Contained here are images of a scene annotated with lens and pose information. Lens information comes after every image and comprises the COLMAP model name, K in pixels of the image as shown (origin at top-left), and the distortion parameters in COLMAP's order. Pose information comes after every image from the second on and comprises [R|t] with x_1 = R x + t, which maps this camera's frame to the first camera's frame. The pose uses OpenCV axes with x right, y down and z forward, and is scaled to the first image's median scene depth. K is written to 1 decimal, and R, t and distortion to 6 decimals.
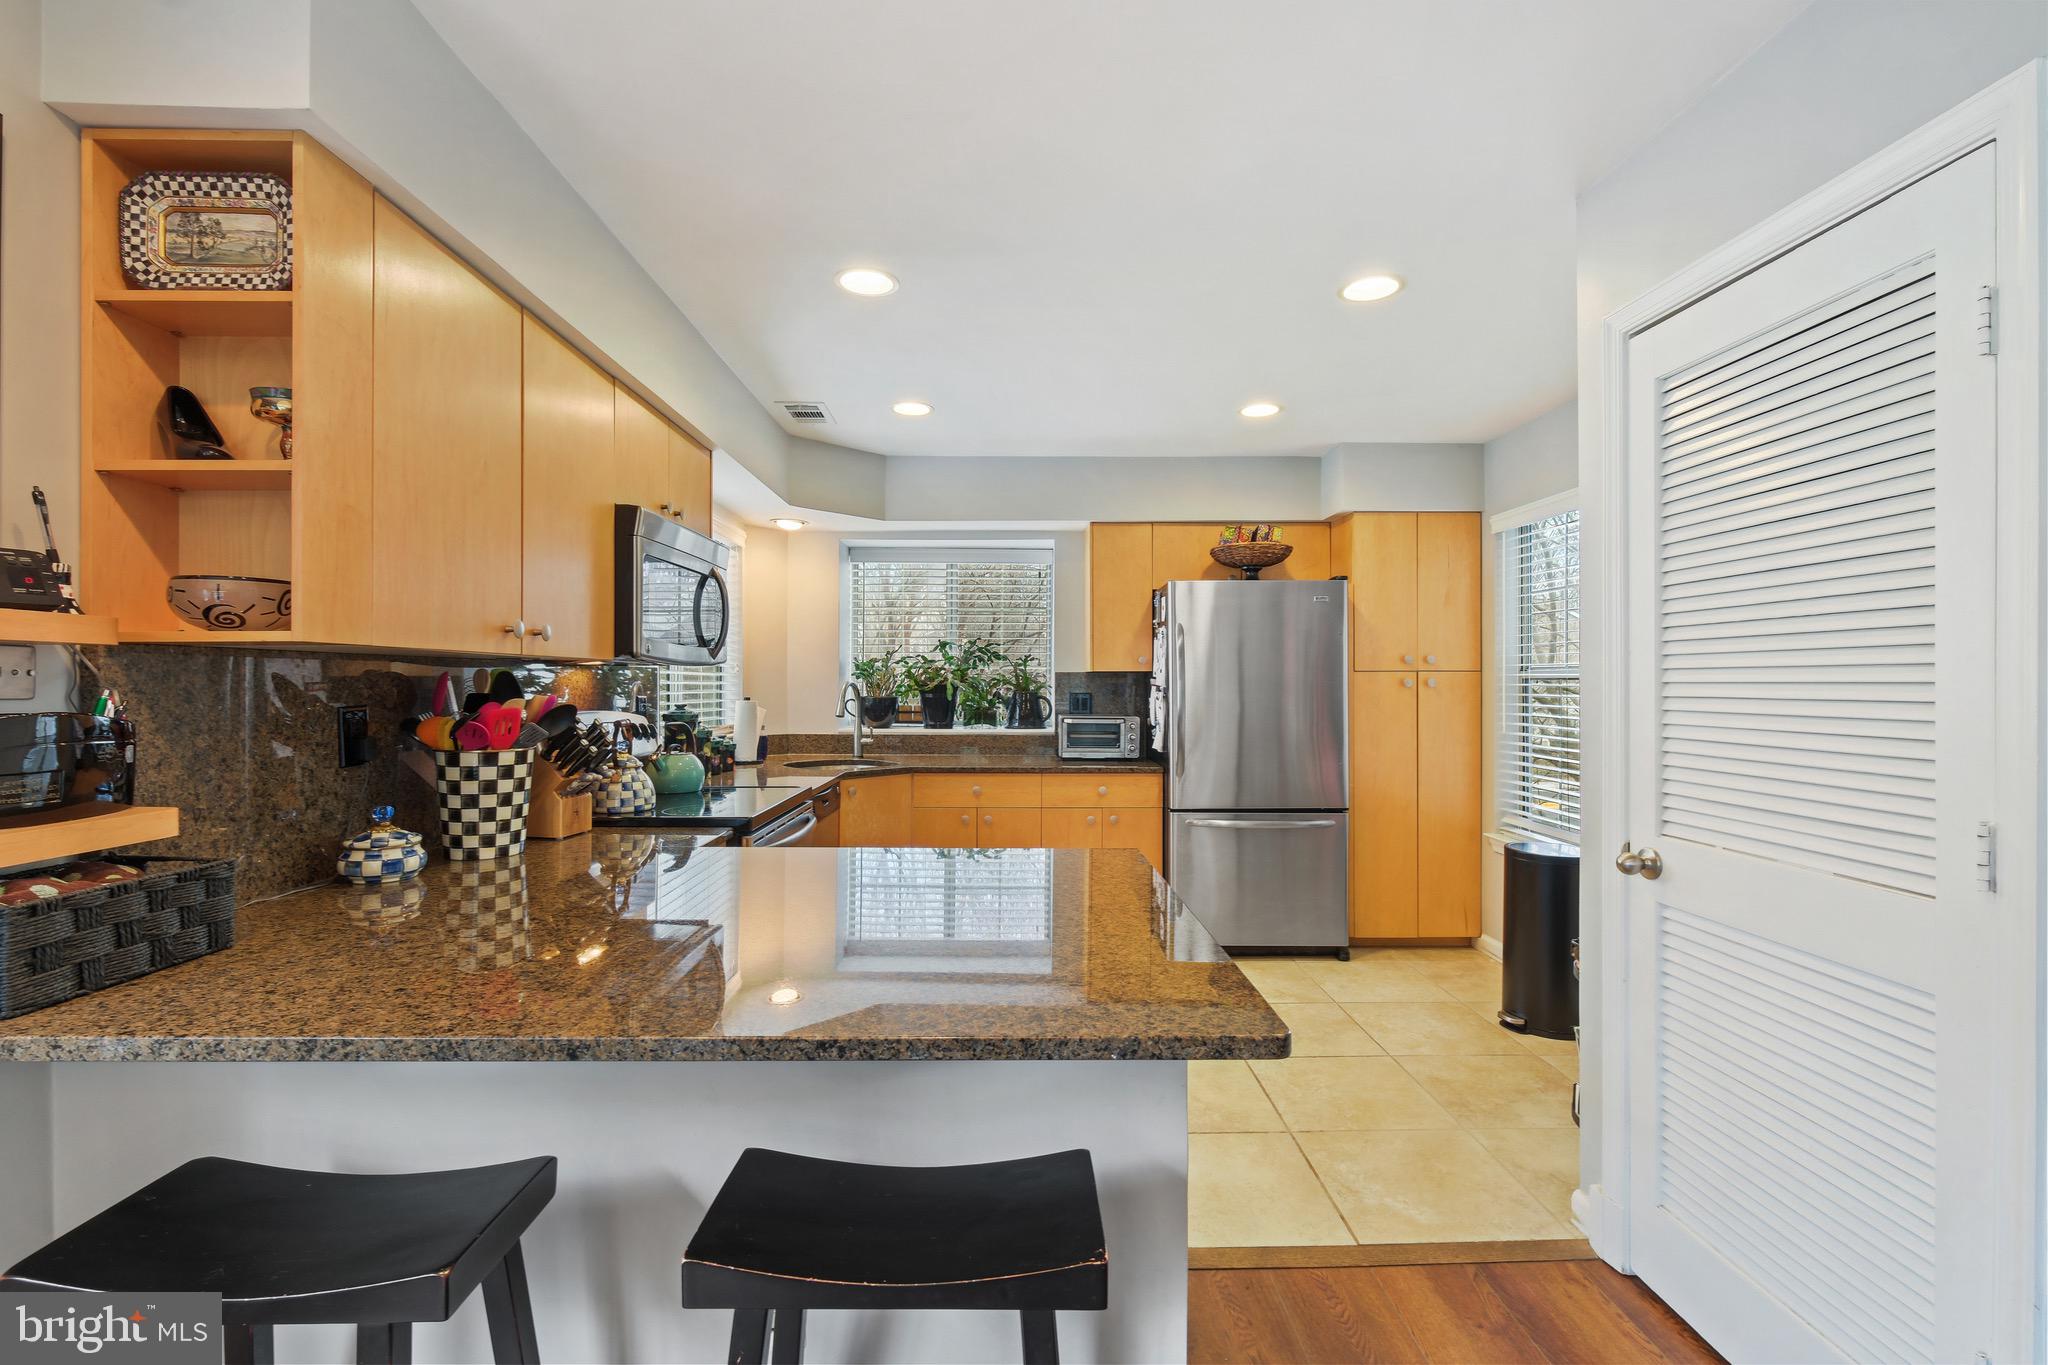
lens RADIAL K [[890.4, 0, 1019.7], [0, 890.4, 679.1], [0, 0, 1]] dist [-0.002967, -0.000331]
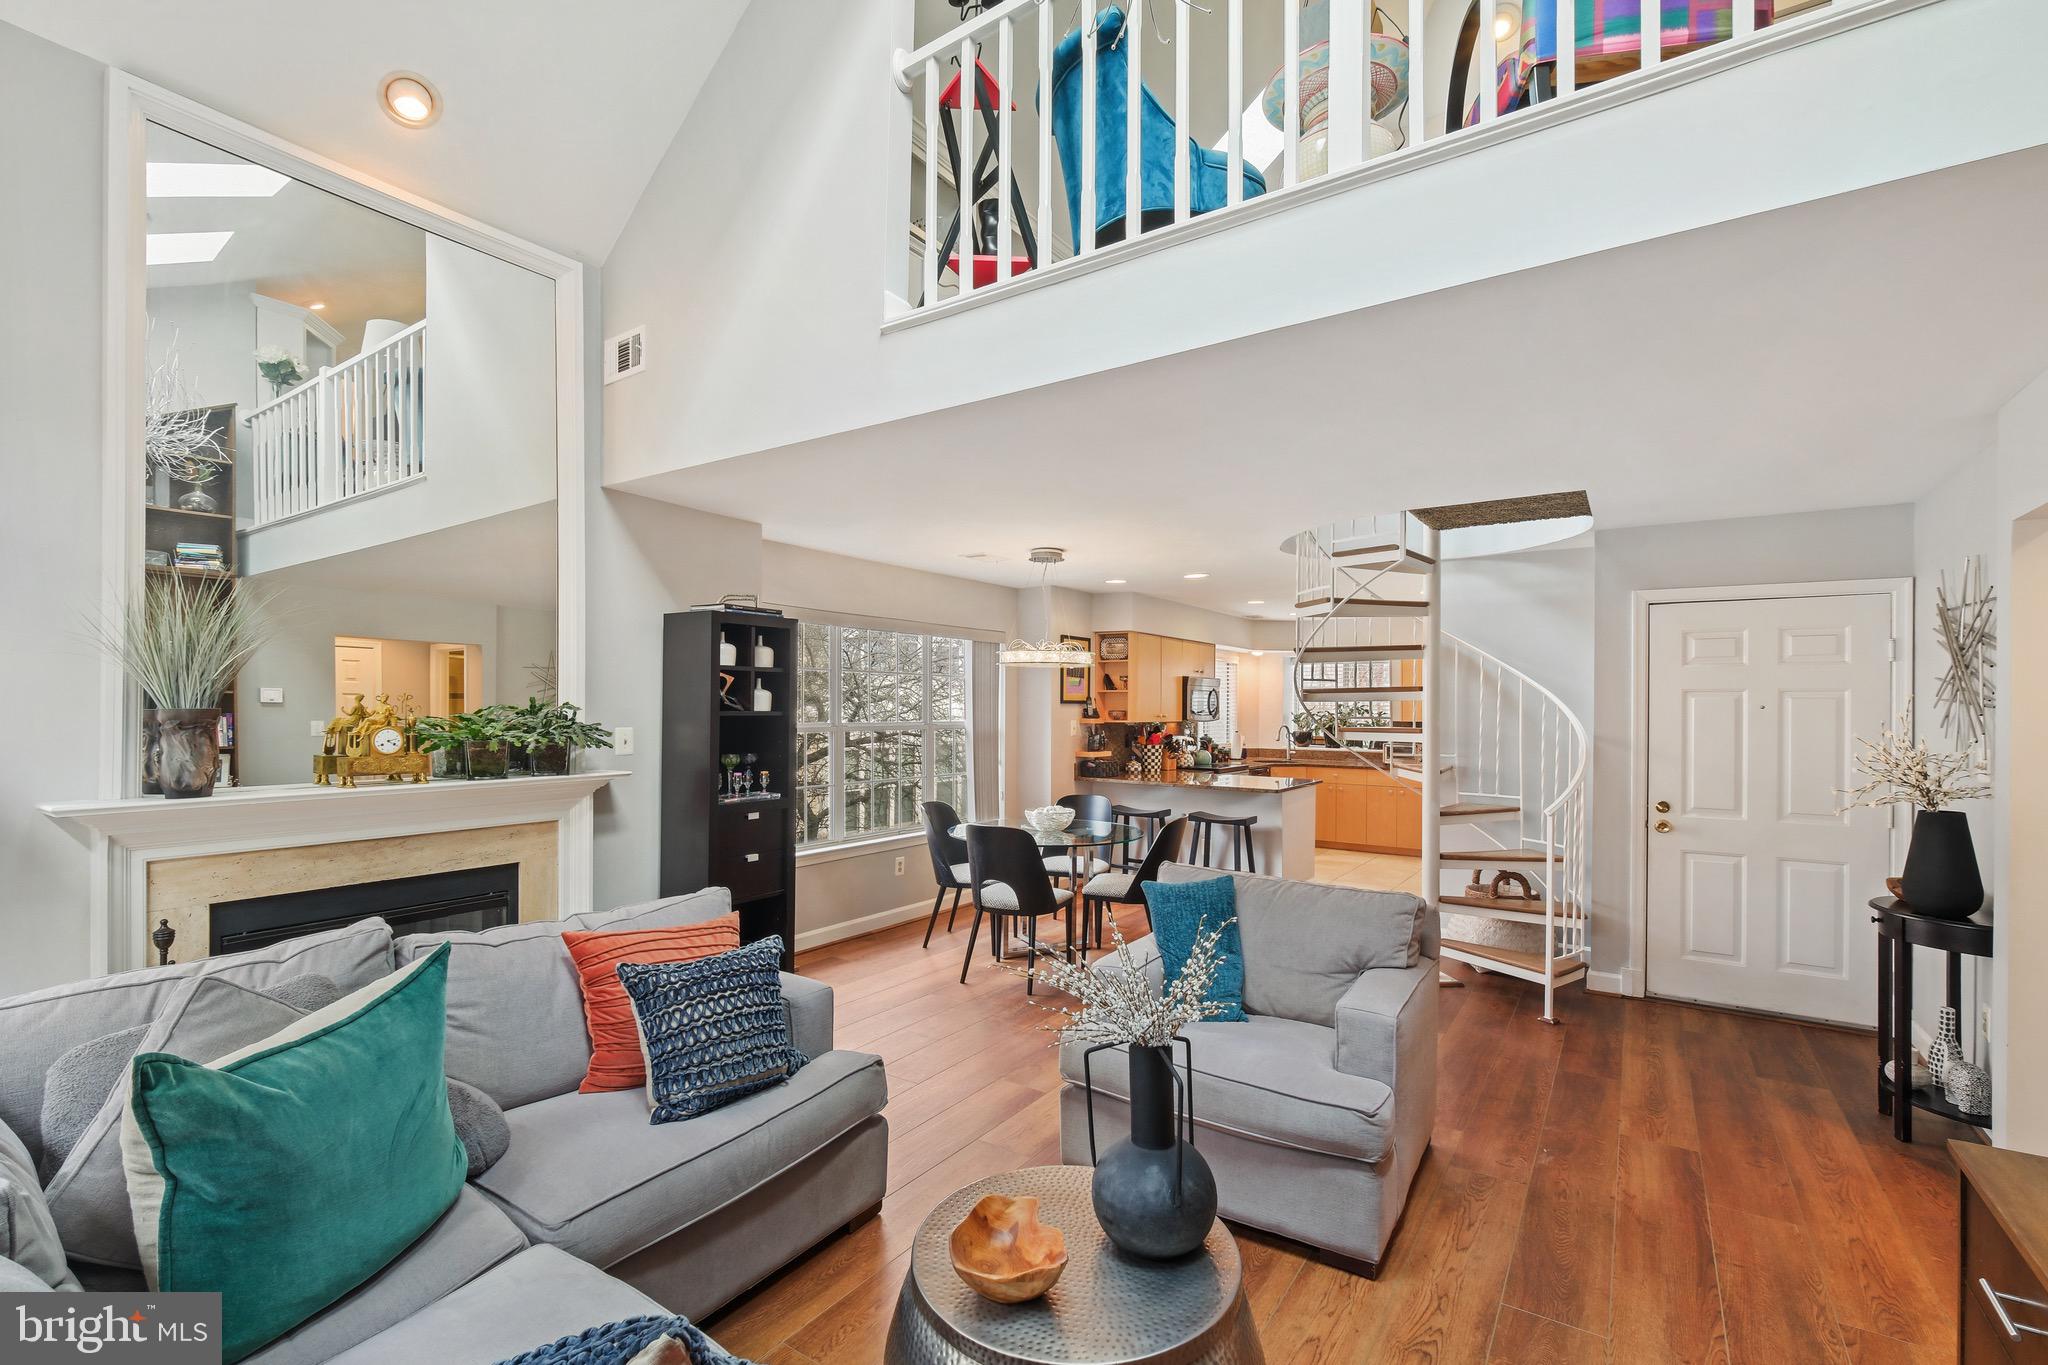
lens RADIAL K [[904.8, 0, 1015.2], [0, 904.8, 698.5], [0, 0, 1]] dist [-0.001907, -0.000097]
pose [[0.813013, -0.000948, -0.582244, 0.639920], [-0.003501, 0.999973, -0.006516, -0.050740], [0.582235, 0.007336, 0.812988, -1.345331]]
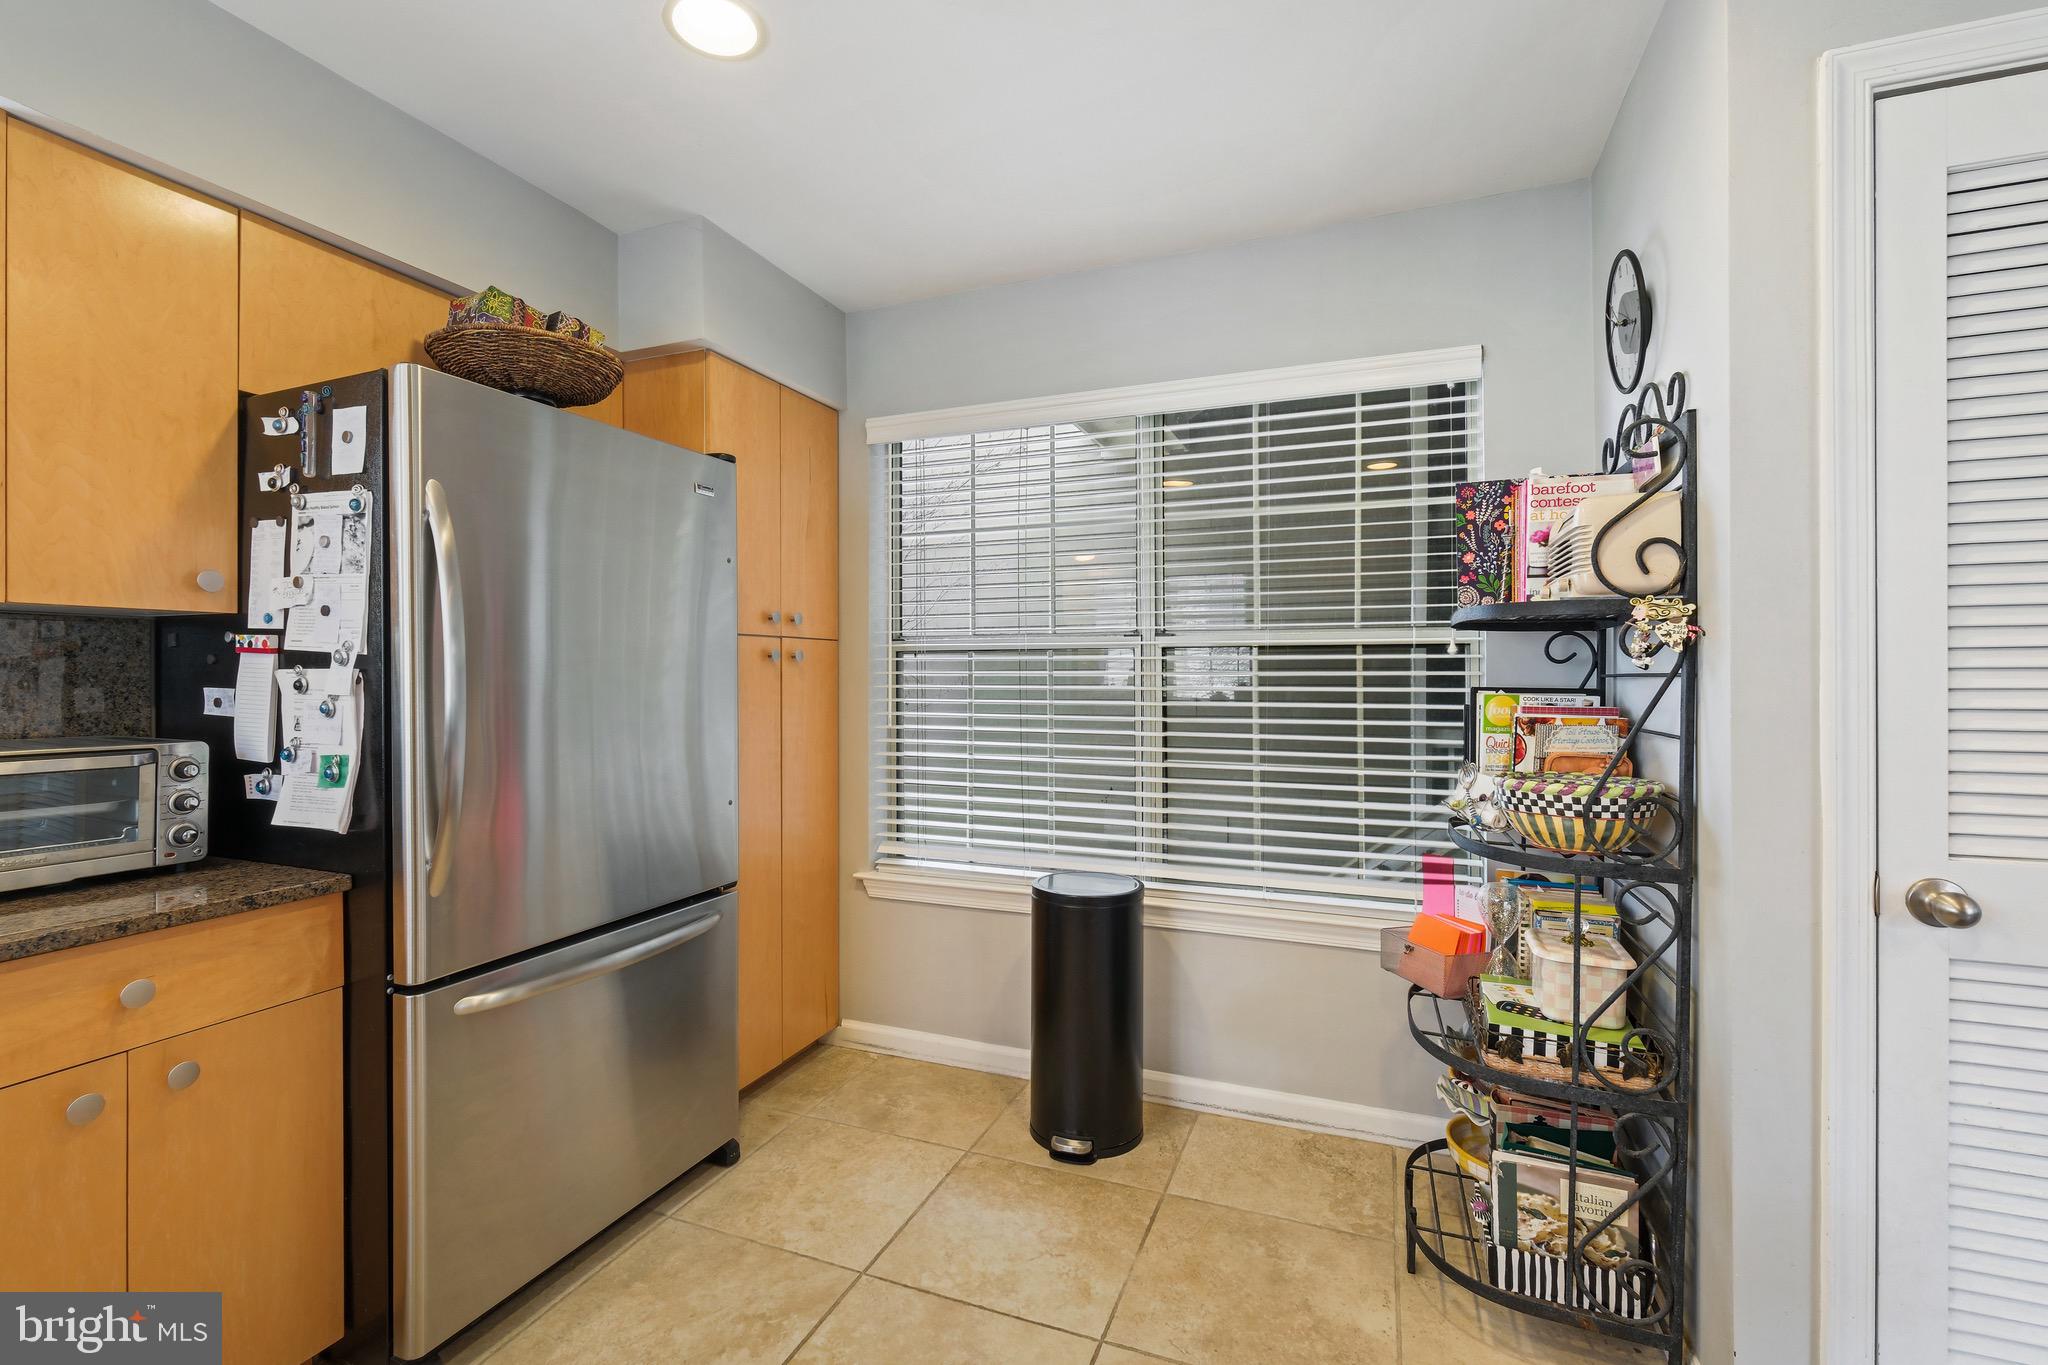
lens RADIAL K [[901.4, 0, 1018.2], [0, 901.4, 666.3], [0, 0, 1]] dist [-0.000120, -0.000092]
pose [[0.388790, 0.005805, 0.921308, -0.078257], [0.000331, 0.999979, -0.006441, 0.017375], [-0.921326, 0.002809, 0.388780, 0.639361]]
